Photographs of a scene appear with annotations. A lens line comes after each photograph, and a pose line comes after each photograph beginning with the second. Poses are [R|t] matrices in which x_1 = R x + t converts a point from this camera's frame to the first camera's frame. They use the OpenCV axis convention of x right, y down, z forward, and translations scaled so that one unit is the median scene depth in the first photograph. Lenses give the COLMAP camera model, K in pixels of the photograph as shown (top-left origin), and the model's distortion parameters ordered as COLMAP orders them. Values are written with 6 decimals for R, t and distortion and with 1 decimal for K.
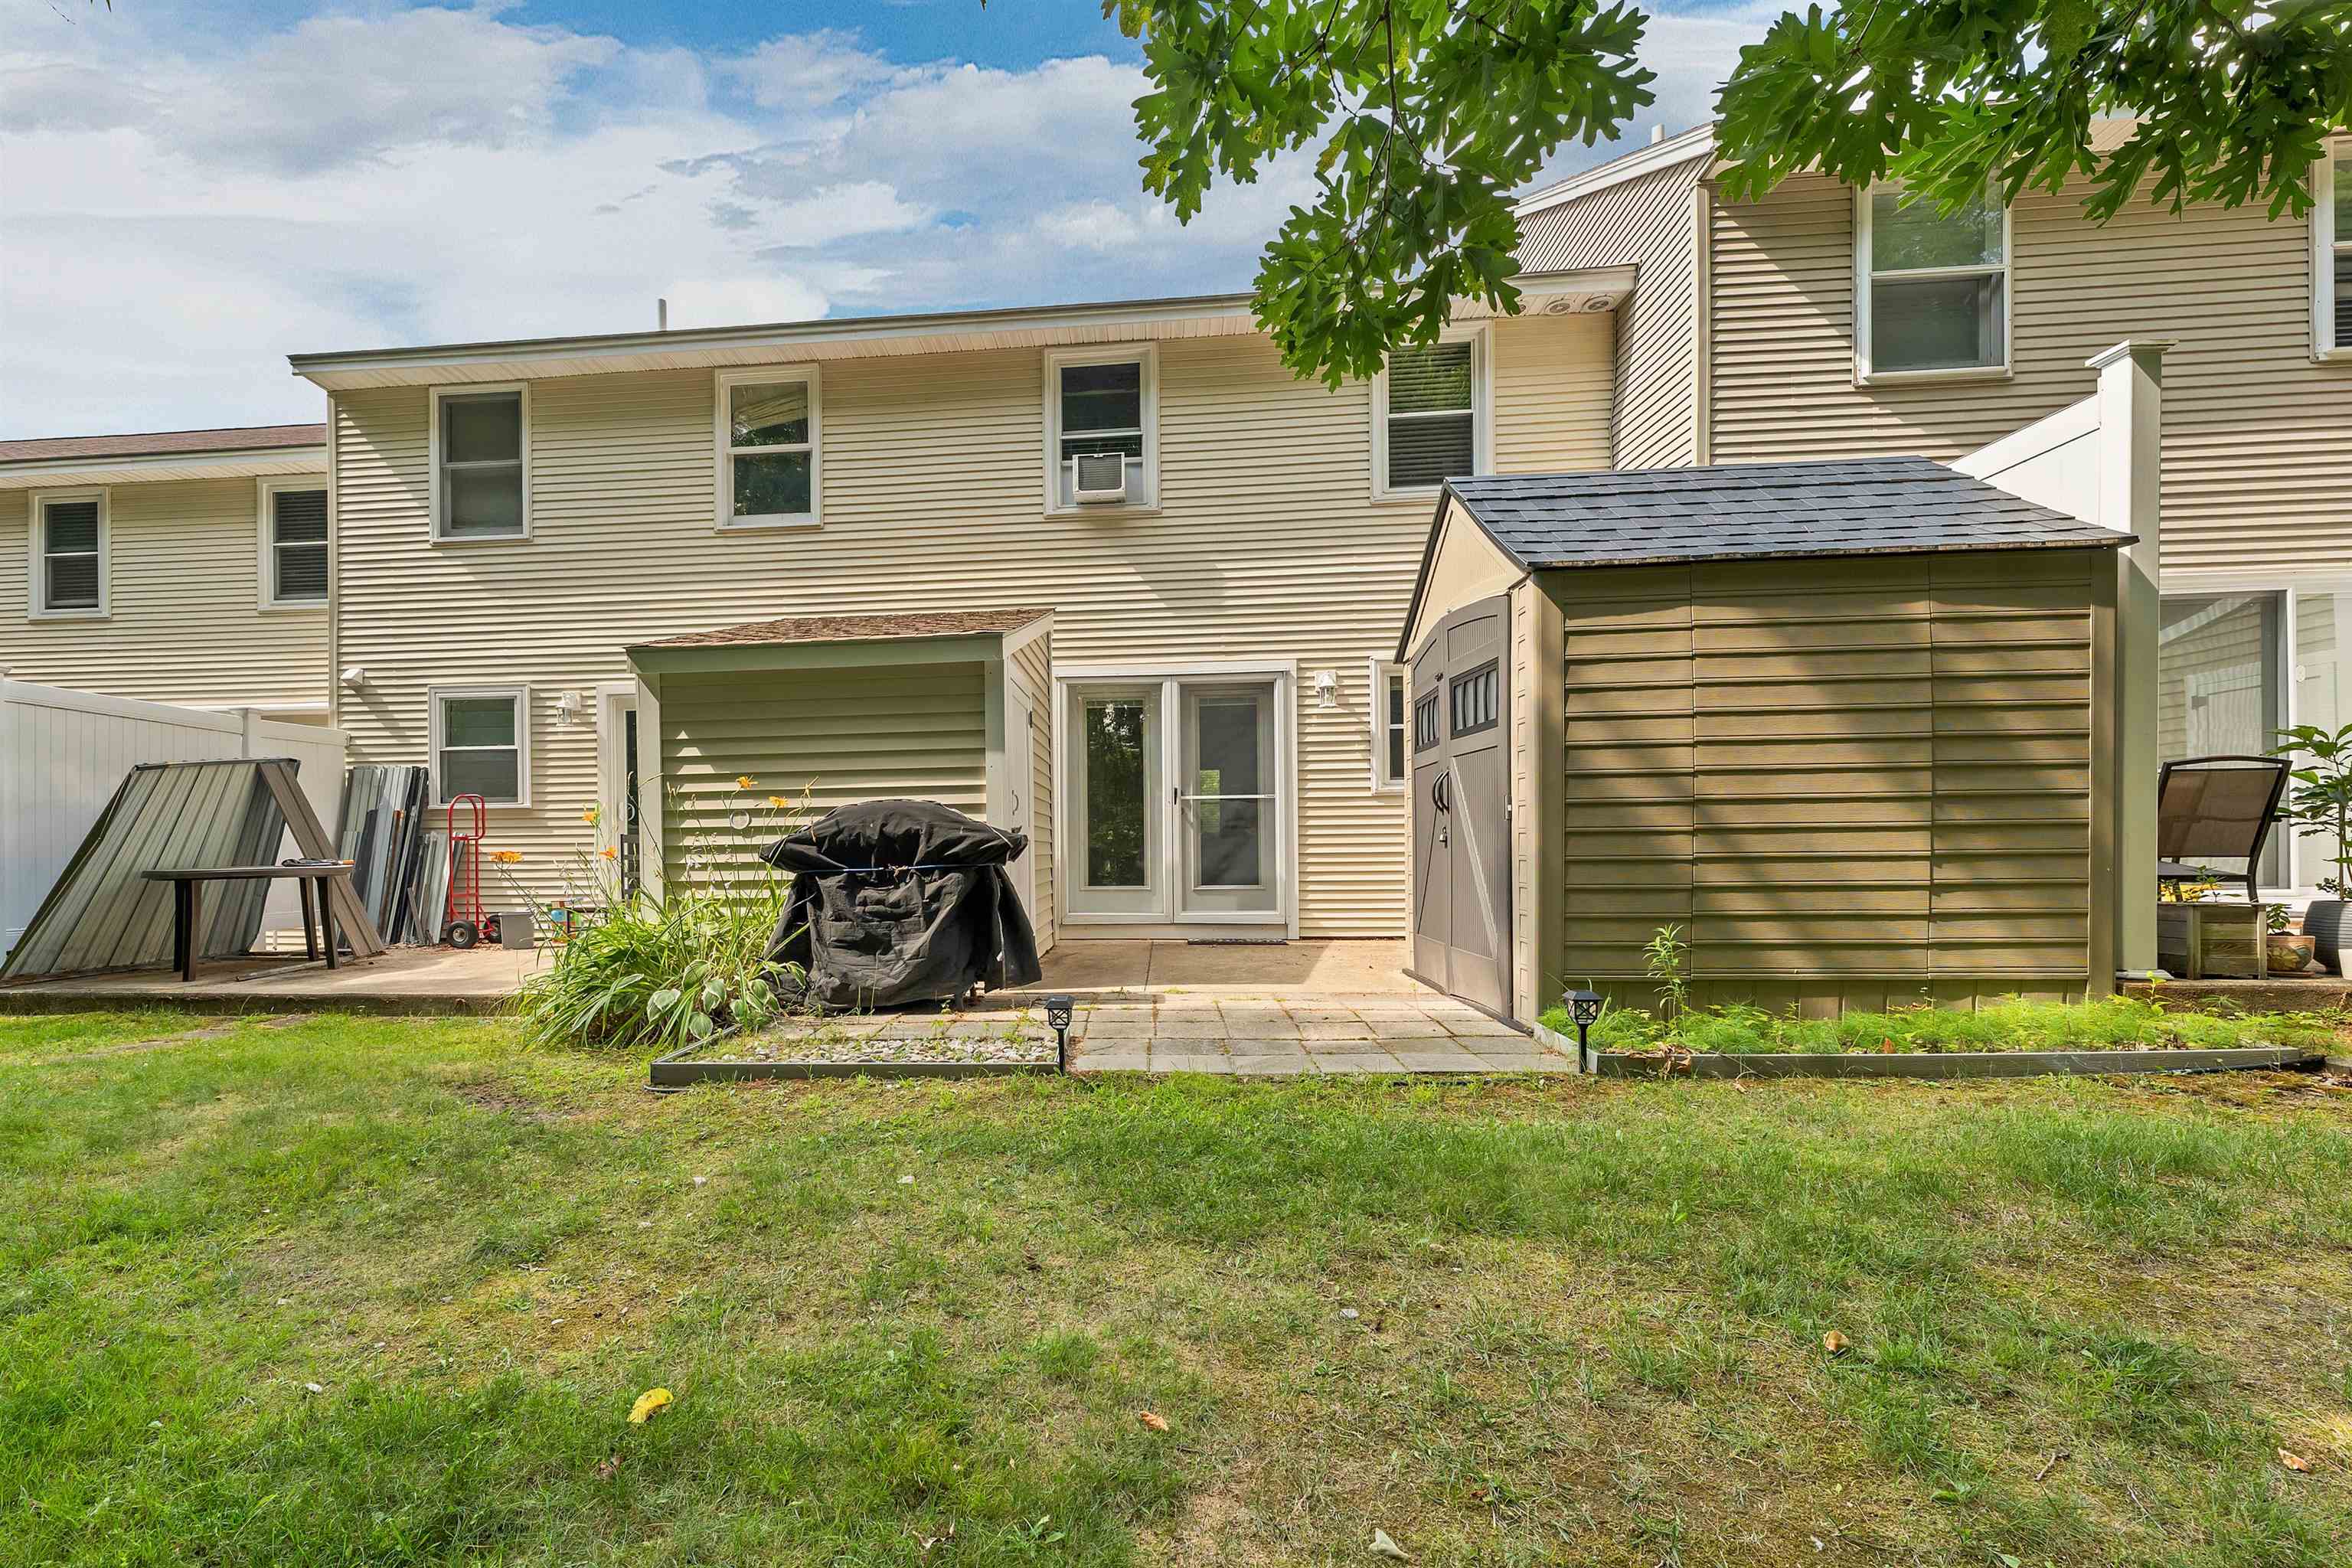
lens RADIAL K [[1004.4, 0, 1052.8], [0, 1004.4, 853.8], [0, 0, 1]] dist [0.001254, 0.000144]
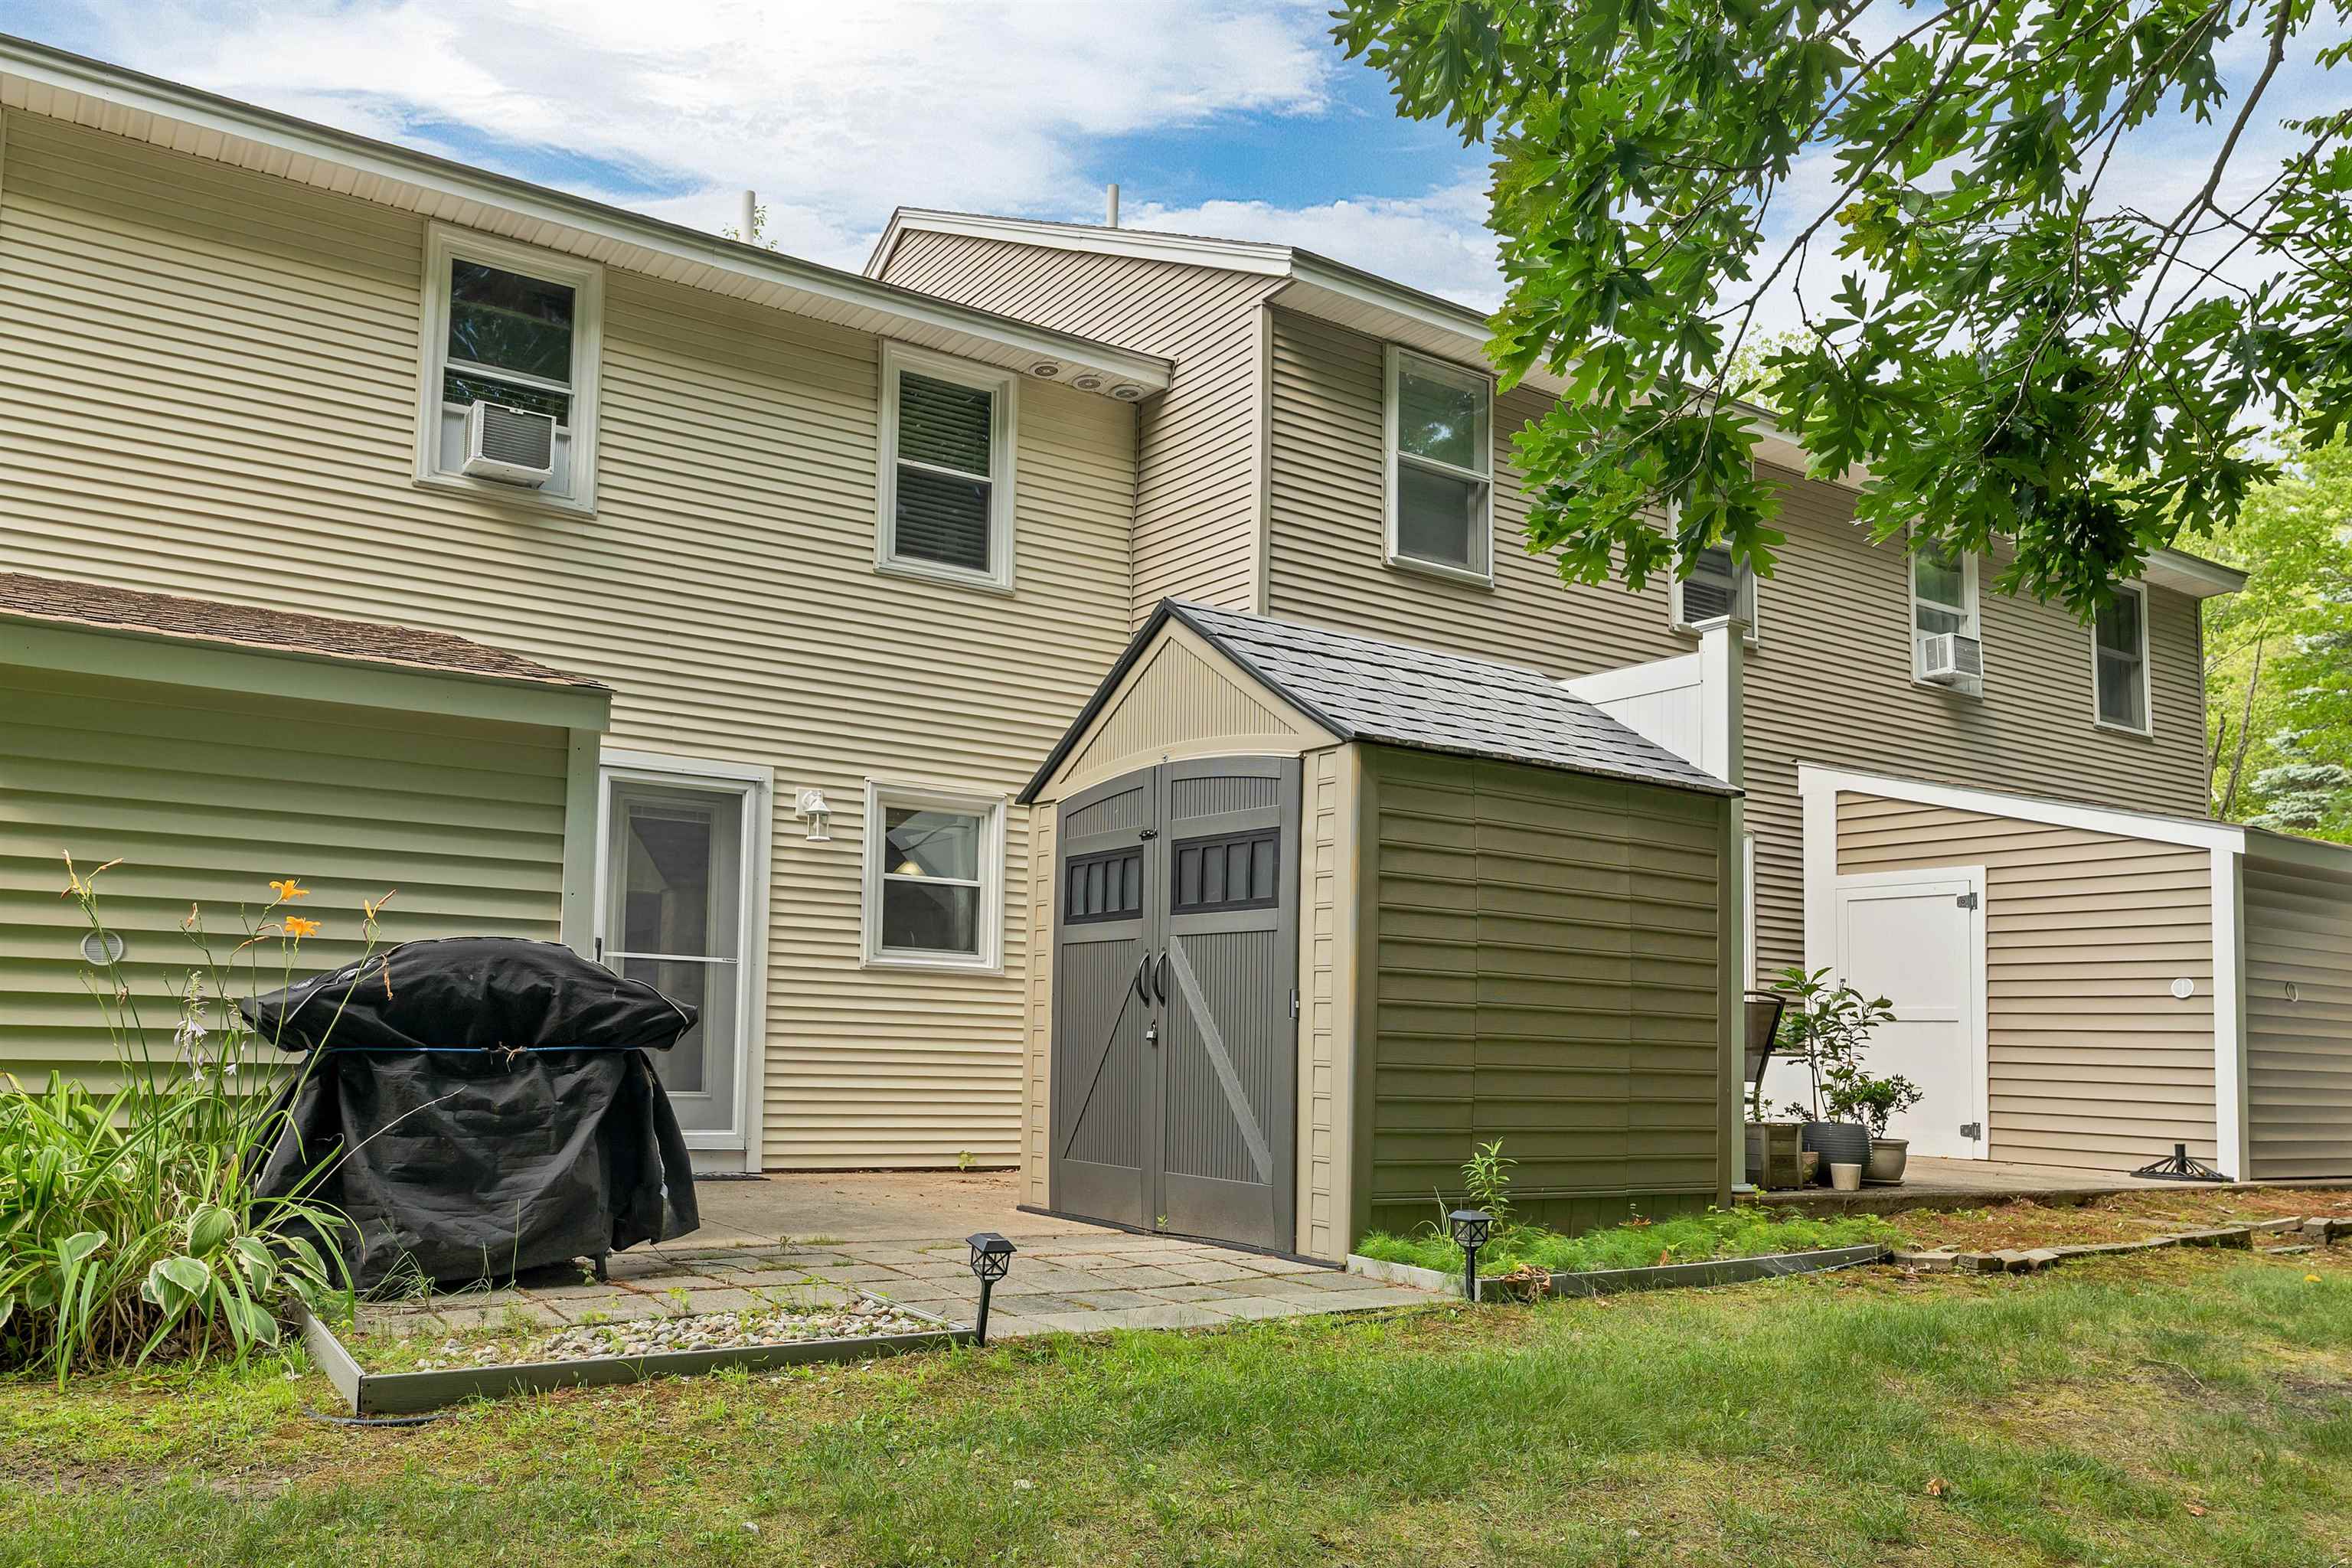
lens RADIAL K [[1650.7, 0, 902.2], [0, 1650.7, 910.9], [0, 0, 1]] dist [-0.002269, 0.000567]
pose [[0.820631, 0.082061, 0.565535, -0.525338], [-0.035012, 0.994997, -0.093573, 0.015701], [-0.570384, 0.056988, 0.819399, 0.029826]]
